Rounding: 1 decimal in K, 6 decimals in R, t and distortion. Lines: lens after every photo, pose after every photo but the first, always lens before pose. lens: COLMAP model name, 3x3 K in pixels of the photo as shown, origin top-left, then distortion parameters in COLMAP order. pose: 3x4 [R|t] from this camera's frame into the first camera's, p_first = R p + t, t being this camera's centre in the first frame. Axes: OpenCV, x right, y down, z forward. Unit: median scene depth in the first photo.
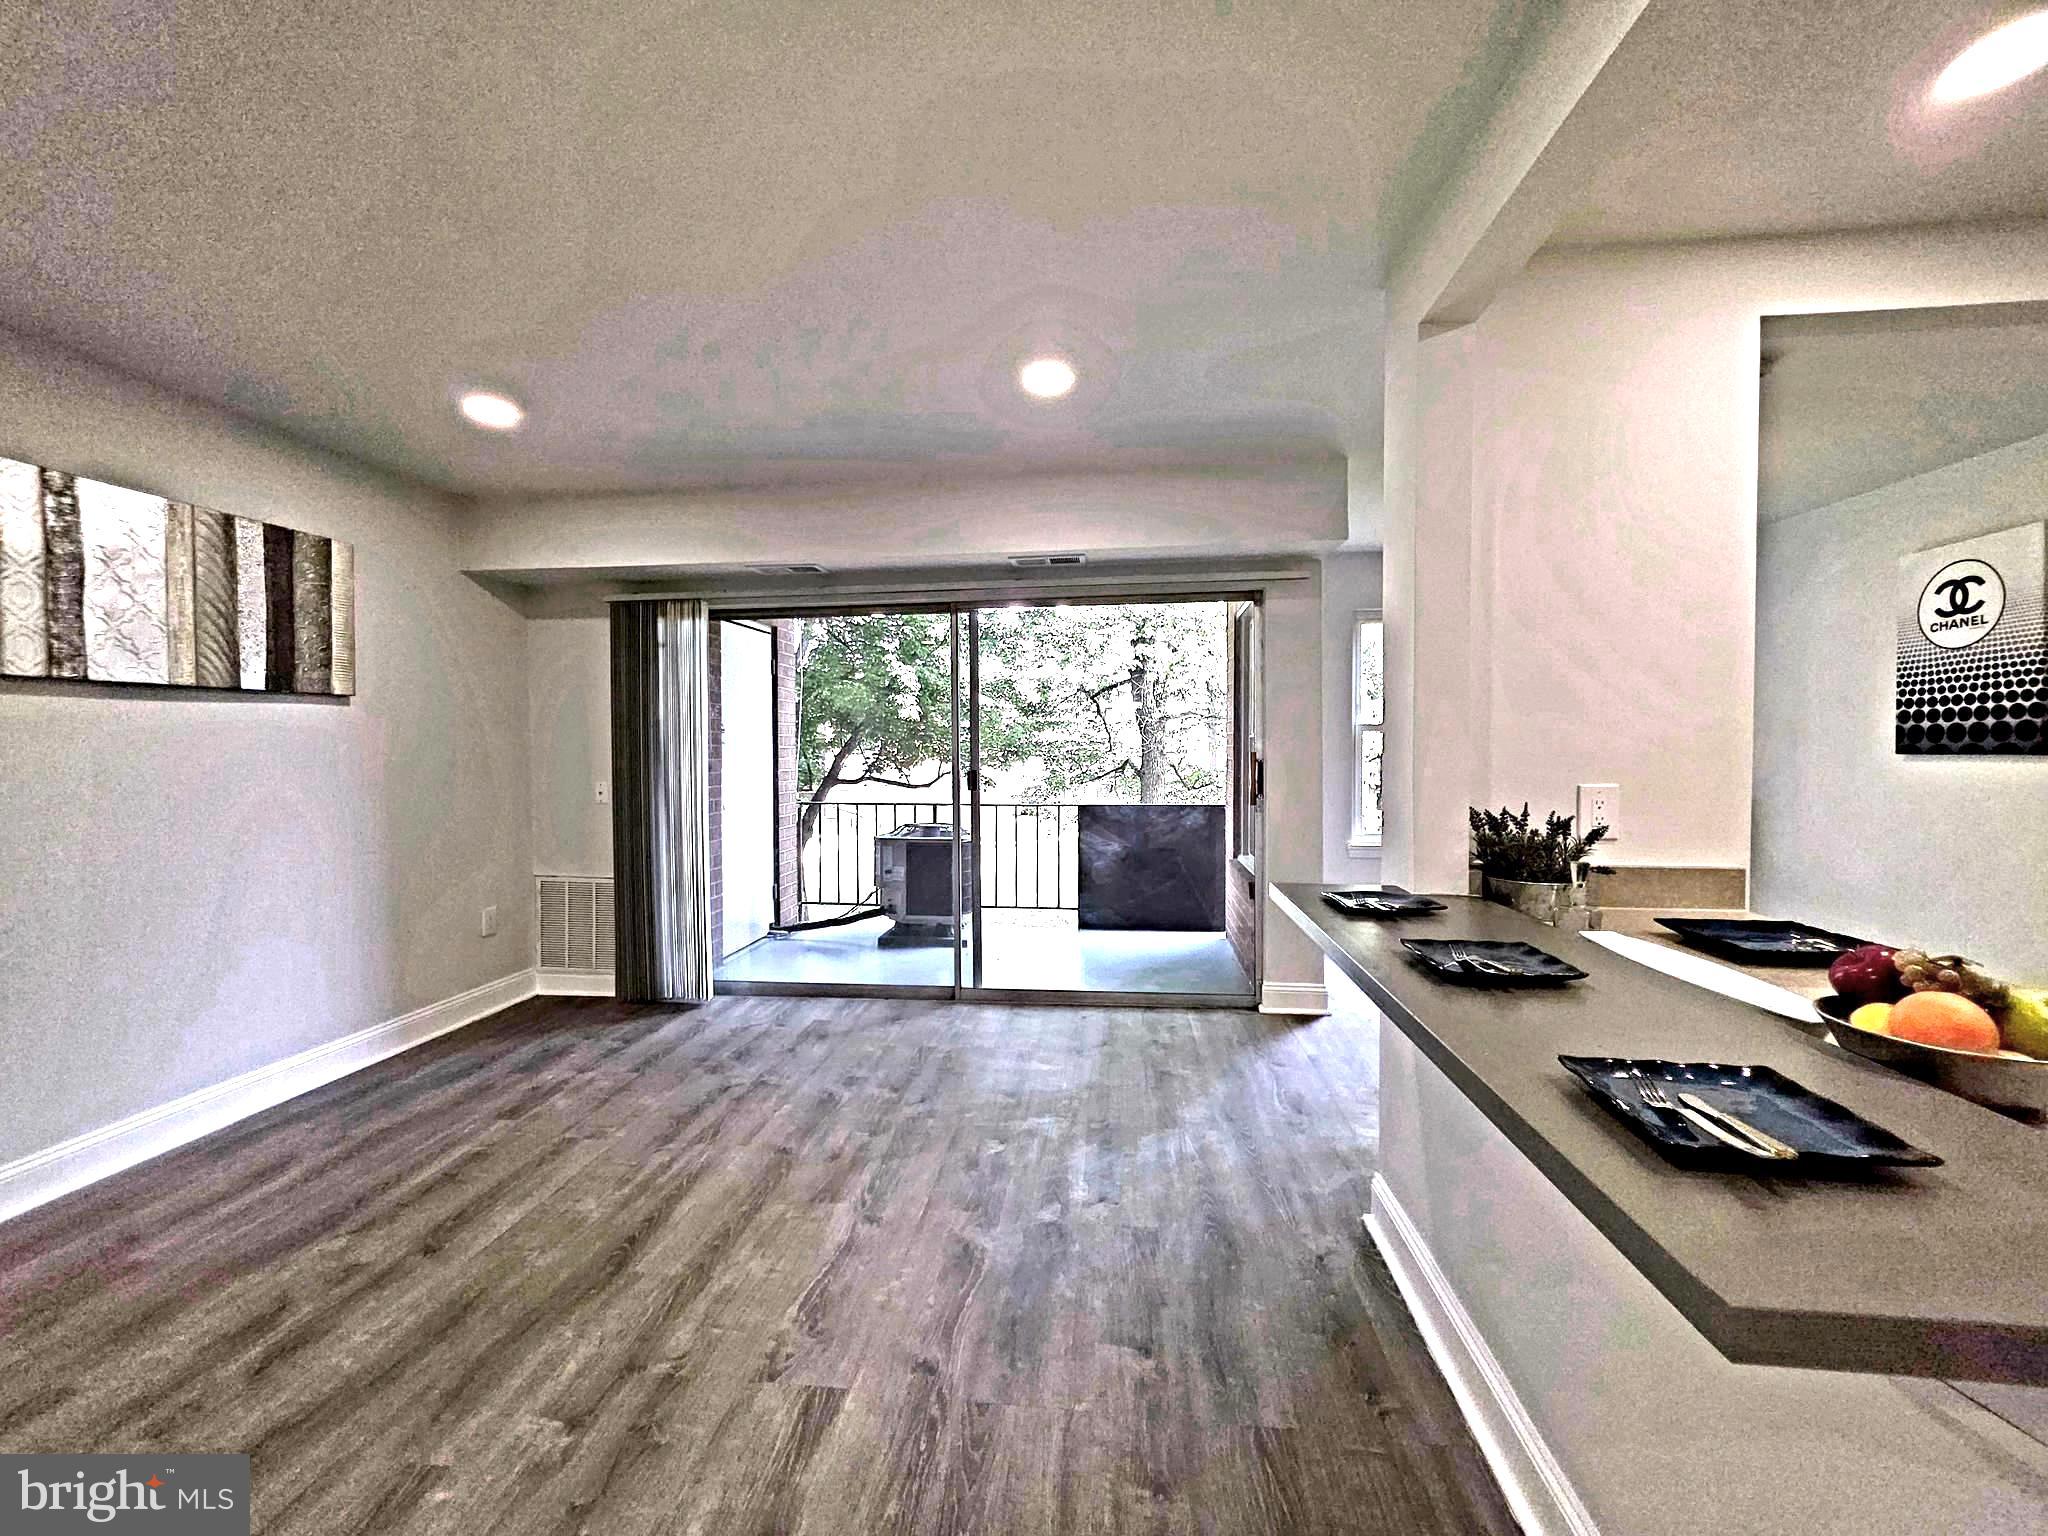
lens RADIAL K [[831.0, 0, 1022.3], [0, 831.0, 762.3], [0, 0, 1]] dist [0.001906, 0.000151]
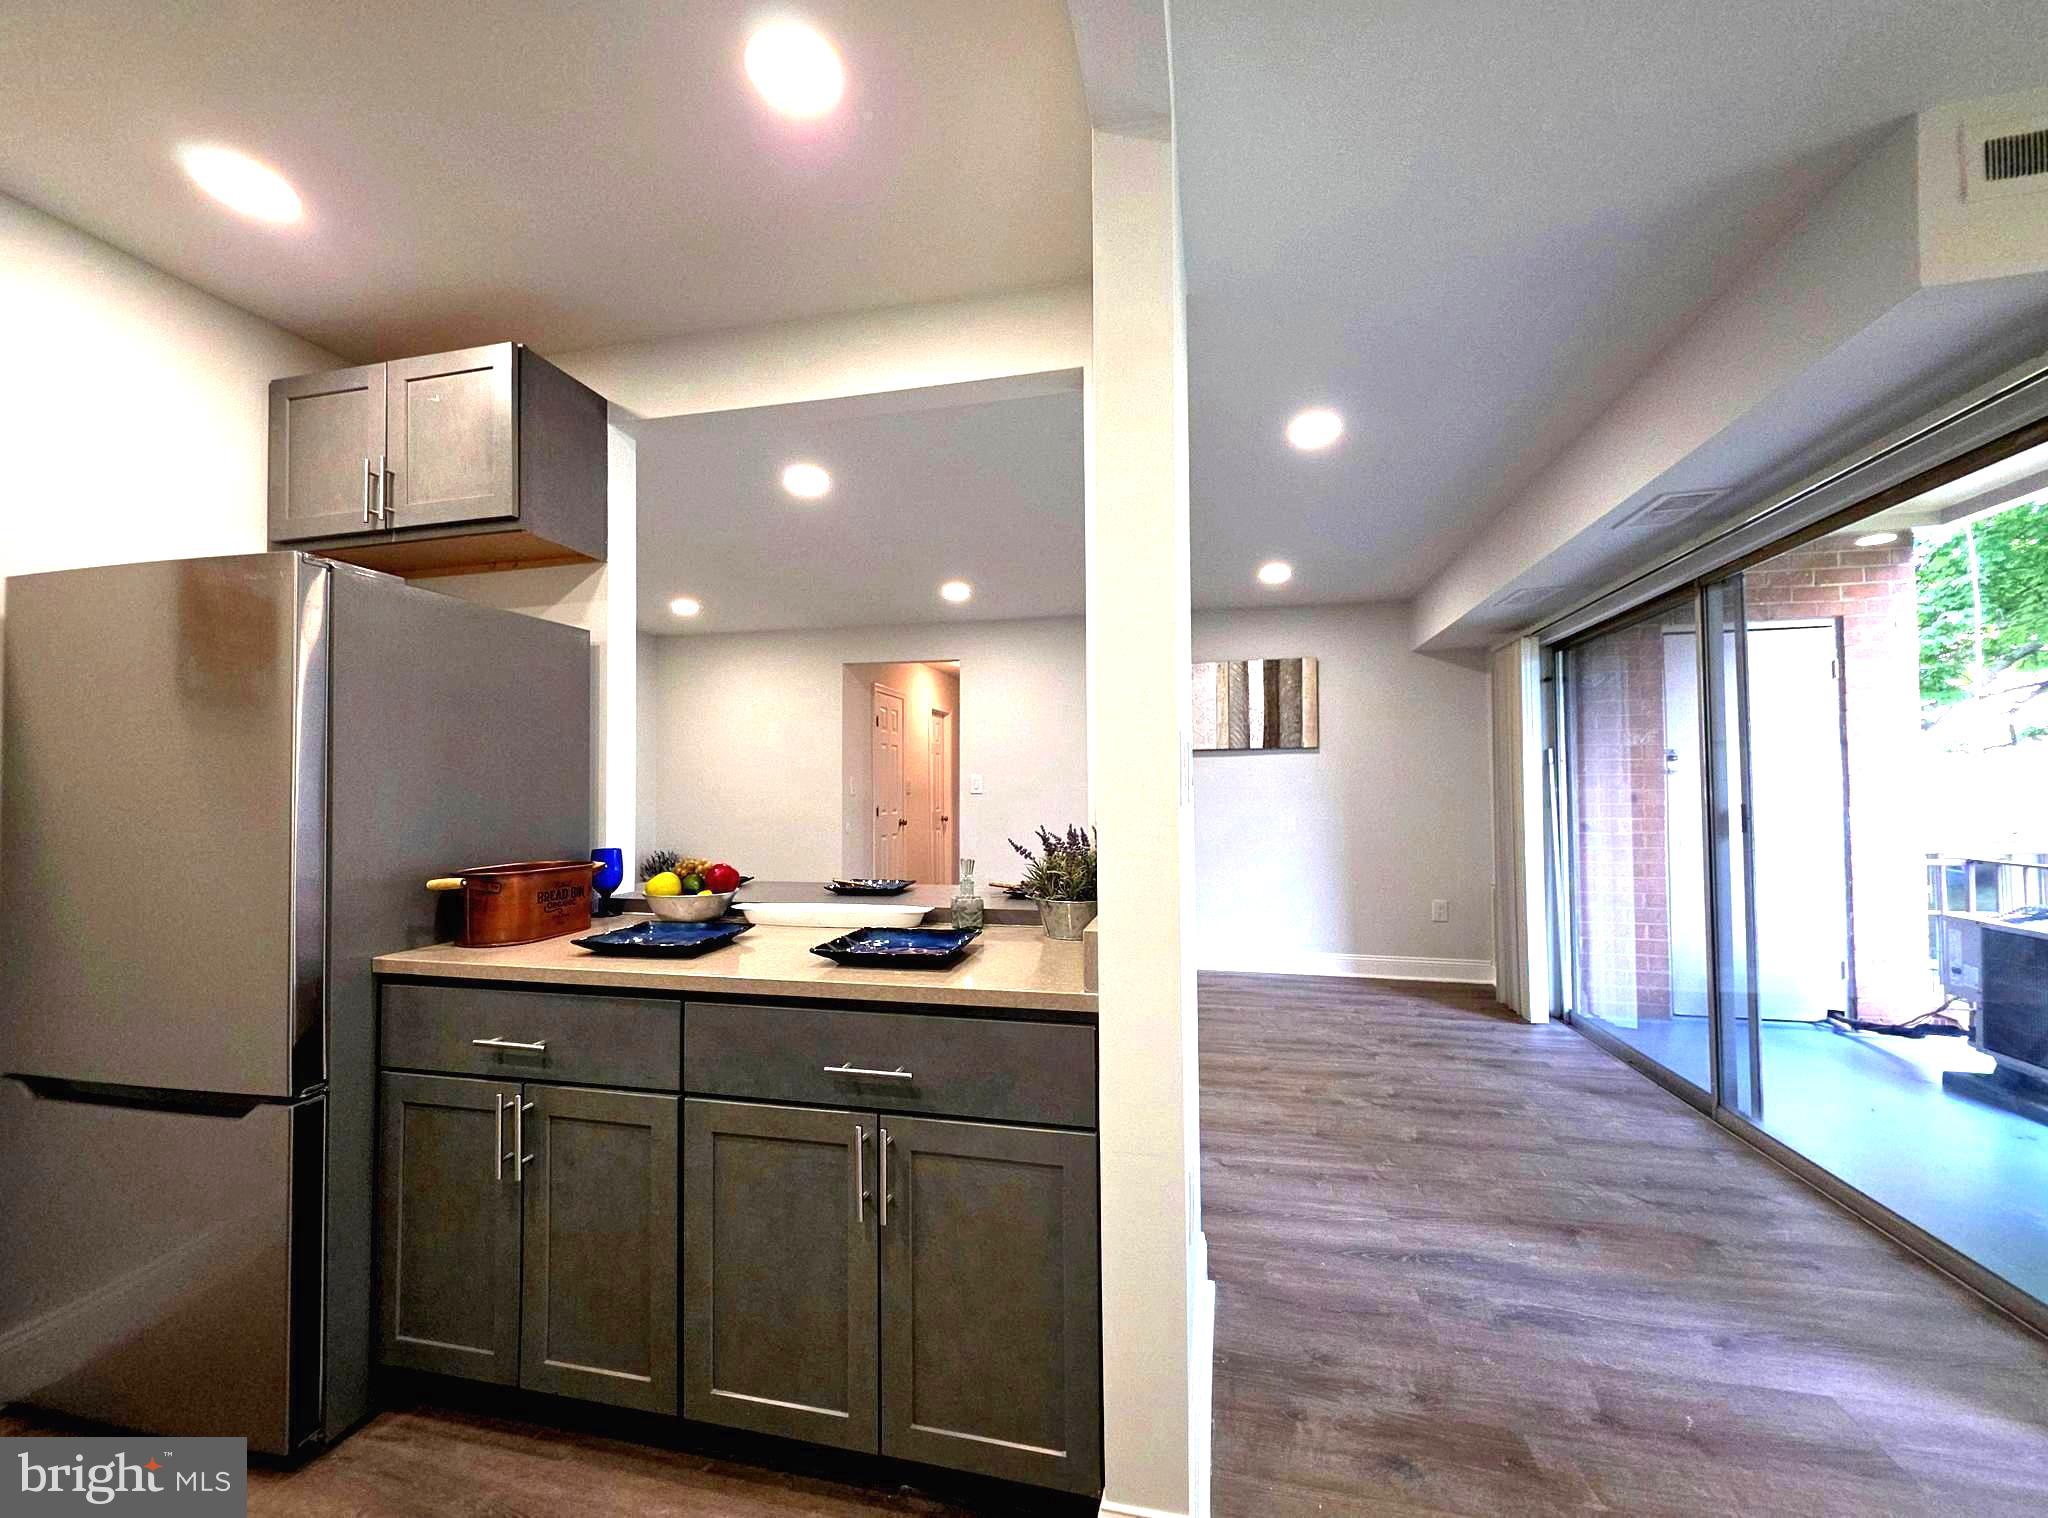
lens RADIAL K [[832.2, 0, 1020.8], [0, 832.2, 766.6], [0, 0, 1]] dist [-0.001914, -0.000049]
pose [[-0.110999, -0.024171, -0.993527, 0.896128], [-0.017933, 0.999590, -0.022315, 0.005551], [0.993659, 0.015340, -0.111387, 0.587449]]
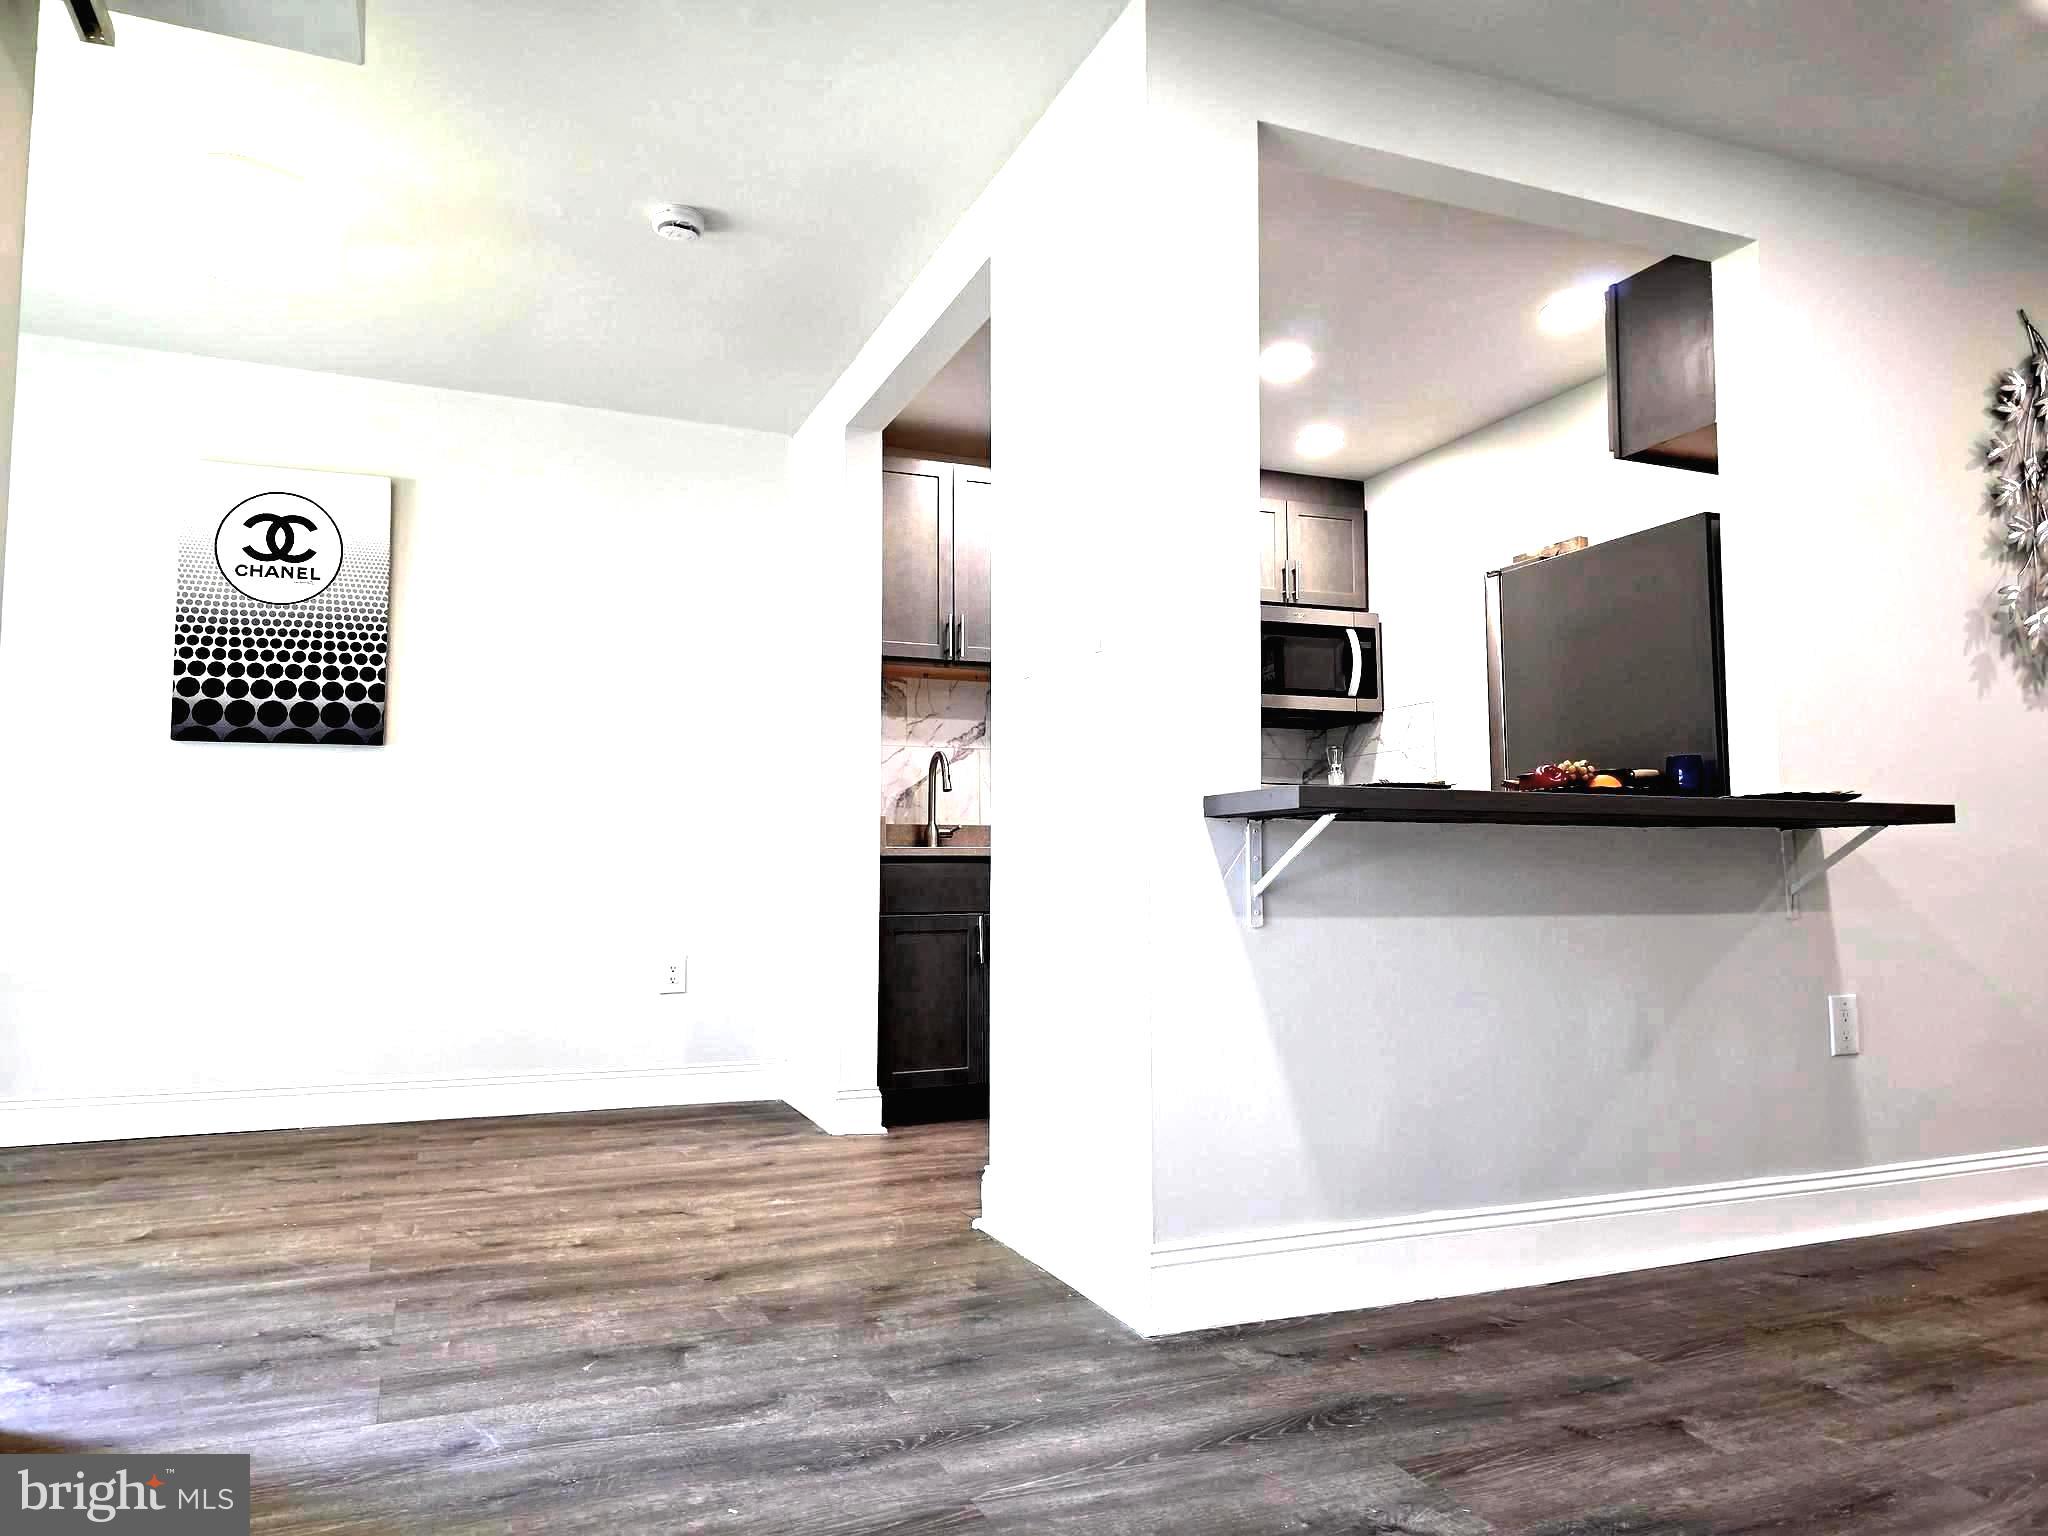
lens RADIAL K [[1371.1, 0, 1030.2], [0, 1371.1, 766.7], [0, 0, 1]] dist [0.068745, -0.067525]
pose [[-0.493447, 0.075021, 0.866534, -0.326592], [0.024999, 0.997085, -0.072088, 0.126253], [-0.869416, -0.013909, -0.493884, 1.066724]]
